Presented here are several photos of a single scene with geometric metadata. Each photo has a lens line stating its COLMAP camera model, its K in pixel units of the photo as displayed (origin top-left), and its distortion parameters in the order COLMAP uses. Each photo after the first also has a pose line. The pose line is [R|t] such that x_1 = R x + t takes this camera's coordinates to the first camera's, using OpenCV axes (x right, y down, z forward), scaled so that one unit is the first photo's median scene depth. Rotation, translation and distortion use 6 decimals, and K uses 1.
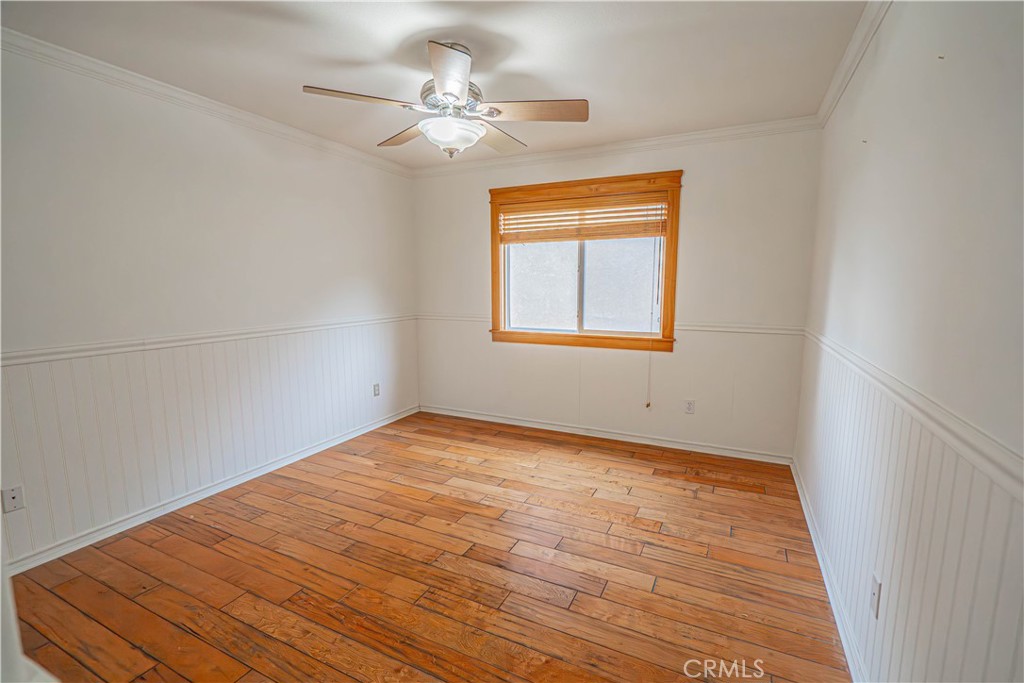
lens RADIAL K [[457.7, 0, 514.9], [0, 457.7, 342.6], [0, 0, 1]] dist [-0.007120, 0.003520]
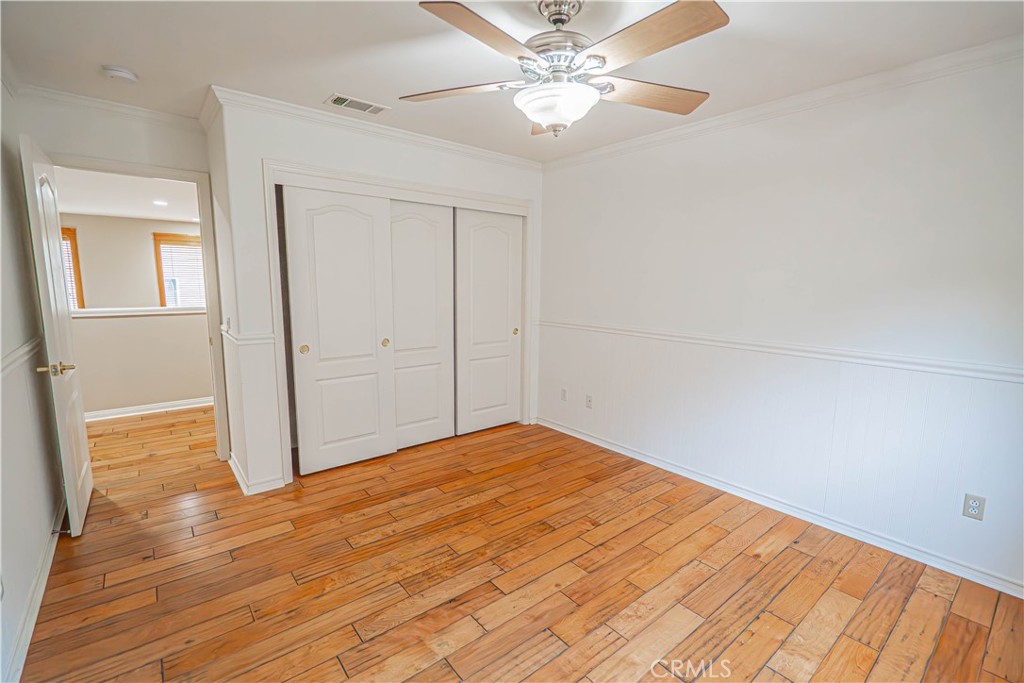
lens RADIAL K [[457.7, 0, 513.4], [0, 457.7, 343.8], [0, 0, 1]] dist [-0.007120, 0.003520]
pose [[-0.412984, 0.122813, -0.902420, 0.559600], [-0.131888, 0.972356, 0.192688, -0.167822], [0.901138, 0.198595, -0.385370, 1.122560]]
